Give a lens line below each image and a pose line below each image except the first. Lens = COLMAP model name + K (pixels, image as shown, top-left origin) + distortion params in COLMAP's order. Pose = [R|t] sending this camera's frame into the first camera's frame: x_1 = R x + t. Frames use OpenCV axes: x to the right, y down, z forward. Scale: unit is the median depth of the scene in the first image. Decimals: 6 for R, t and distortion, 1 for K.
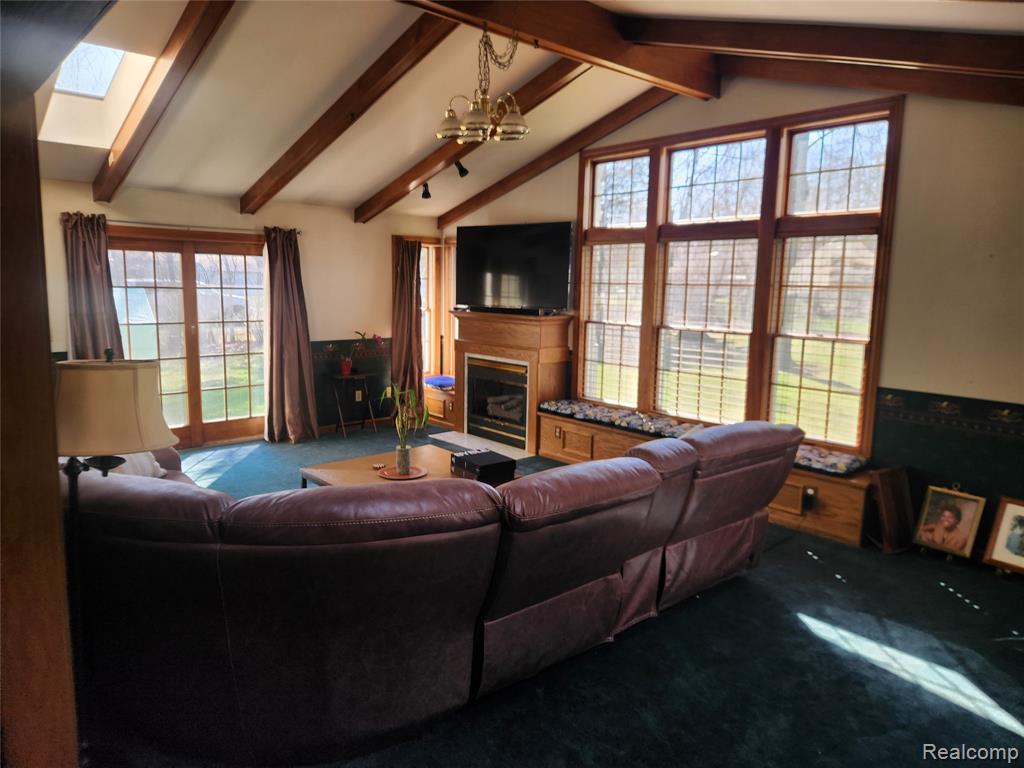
lens RADIAL K [[687.6, 0, 512.0], [0, 687.6, 384.0], [0, 0, 1]] dist [0.065792, -0.055475]
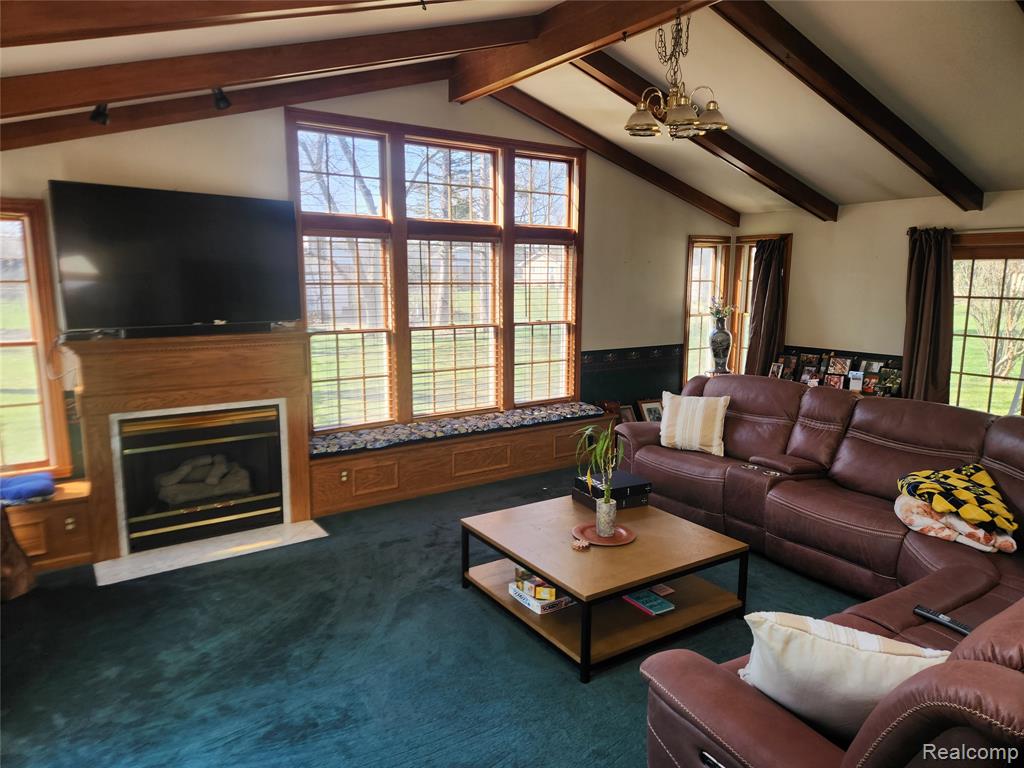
lens RADIAL K [[687.6, 0, 512.0], [0, 687.6, 384.0], [0, 0, 1]] dist [0.065792, -0.055475]
pose [[0.127419, -0.167579, 0.977590, -0.730956], [0.150302, 0.977503, 0.147974, -0.132682], [-0.980395, 0.128079, 0.149740, 0.764455]]
